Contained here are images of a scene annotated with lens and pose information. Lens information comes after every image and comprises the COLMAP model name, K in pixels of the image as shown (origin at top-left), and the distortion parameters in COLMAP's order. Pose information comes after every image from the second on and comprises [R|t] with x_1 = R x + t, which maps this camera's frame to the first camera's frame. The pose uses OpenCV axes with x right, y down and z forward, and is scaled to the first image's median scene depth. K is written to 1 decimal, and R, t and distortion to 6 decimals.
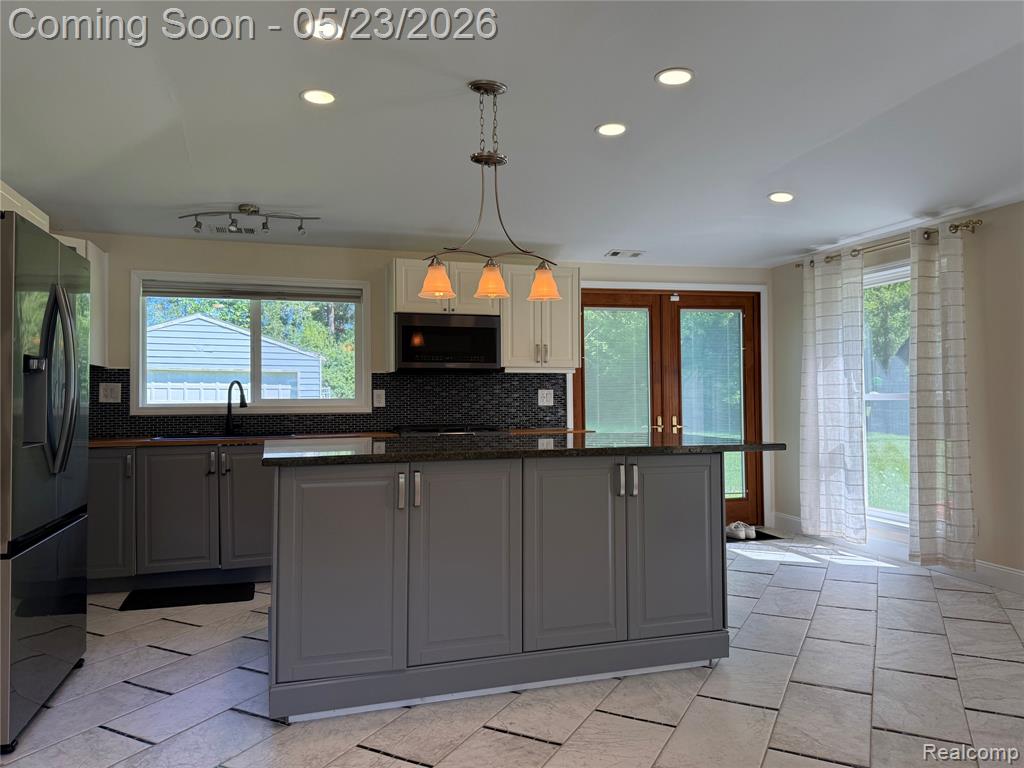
lens RADIAL K [[701.9, 0, 512.0], [0, 701.9, 384.0], [0, 0, 1]] dist [0.104154, -0.125452]
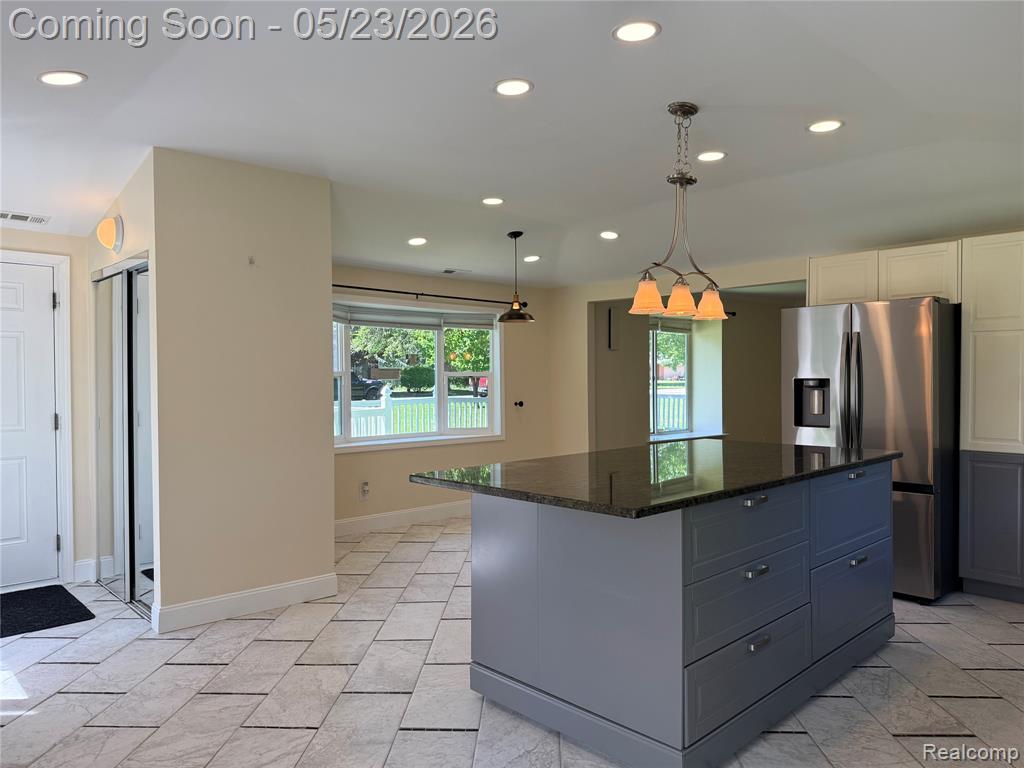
lens RADIAL K [[717.9, 0, 526.2], [0, 717.9, 382.5], [0, 0, 1]] dist [0.106008, -0.134431]
pose [[-0.891464, 0.015501, -0.452826, 0.417998], [0.020914, 0.999757, -0.006949, -0.016046], [0.452608, -0.015666, -0.891572, 1.189021]]
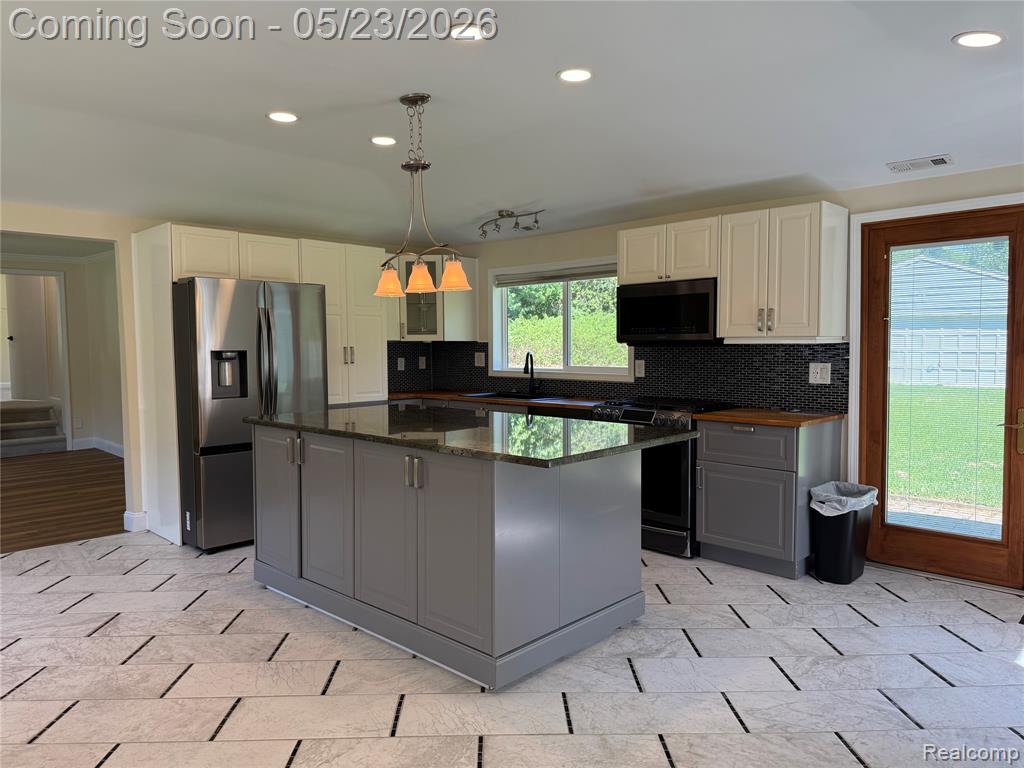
lens RADIAL K [[701.9, 0, 512.0], [0, 701.9, 384.0], [0, 0, 1]] dist [0.104154, -0.125452]
pose [[0.489606, 0.052377, -0.870369, 0.654224], [0.017805, 0.997386, 0.070036, -0.034483], [0.871762, -0.049787, 0.487393, 0.372870]]
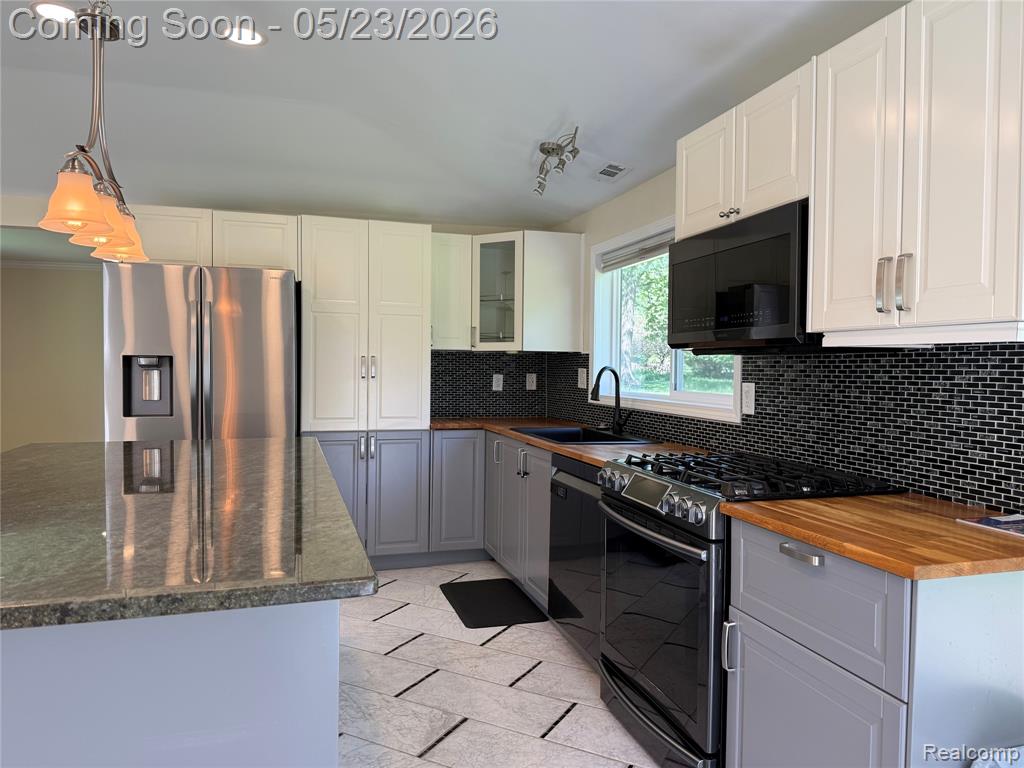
lens RADIAL K [[705.8, 0, 516.9], [0, 705.8, 389.0], [0, 0, 1]] dist [0.112229, -0.248699]
pose [[0.004436, 0.037714, -0.999279, 0.391529], [0.007753, 0.999257, 0.037747, -0.010070], [0.999960, -0.007914, 0.004140, 0.885557]]
